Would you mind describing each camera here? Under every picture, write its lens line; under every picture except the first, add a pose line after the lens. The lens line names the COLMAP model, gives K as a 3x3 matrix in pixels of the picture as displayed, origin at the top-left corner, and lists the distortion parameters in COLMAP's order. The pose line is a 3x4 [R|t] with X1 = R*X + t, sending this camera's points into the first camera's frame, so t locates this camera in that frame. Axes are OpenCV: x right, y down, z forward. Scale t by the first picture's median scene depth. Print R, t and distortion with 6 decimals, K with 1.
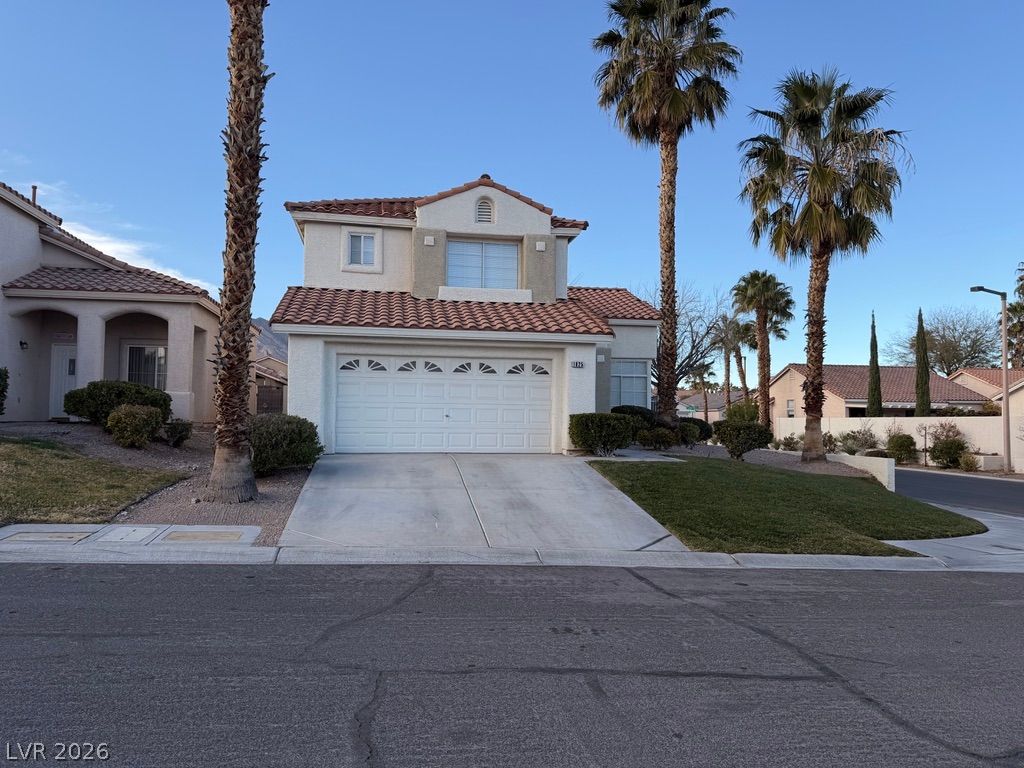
lens RADIAL K [[722.4, 0, 512.7], [0, 722.4, 386.6], [0, 0, 1]] dist [0.006469, 0.000444]
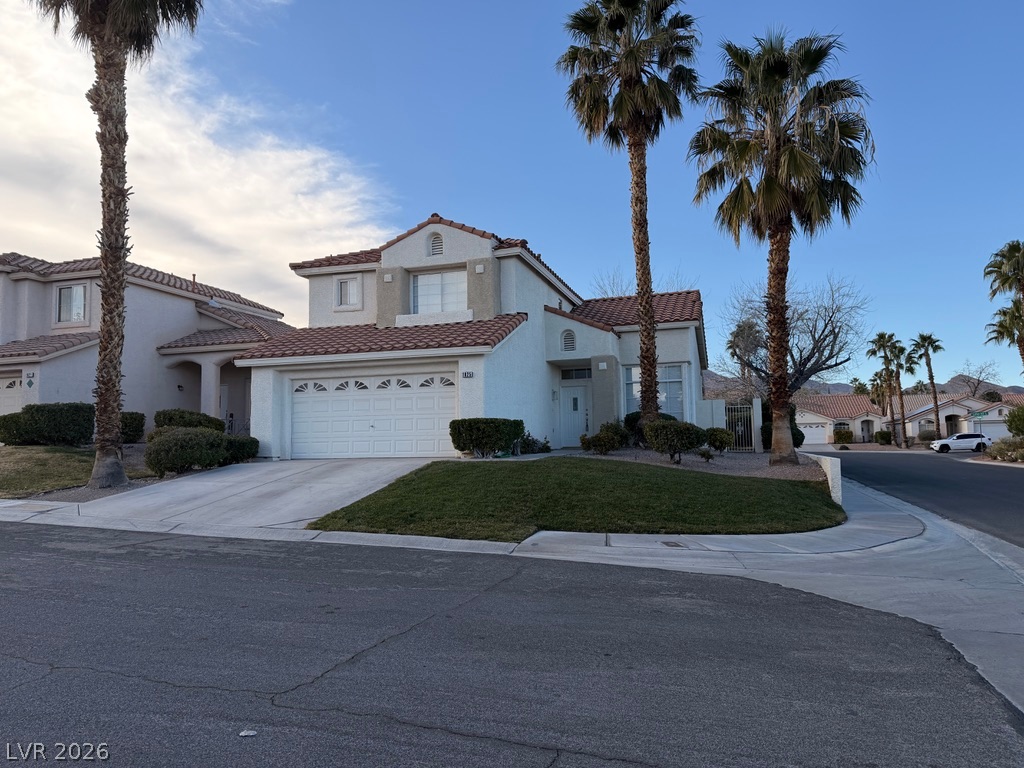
lens RADIAL K [[712.1, 0, 512.0], [0, 712.1, 384.0], [0, 0, 1]] dist [0.005772, 0.000196]
pose [[0.882163, -0.063343, -0.466664, 0.590274], [0.047030, 0.997809, -0.046534, 0.033349], [0.468589, 0.019104, 0.883210, 0.073462]]
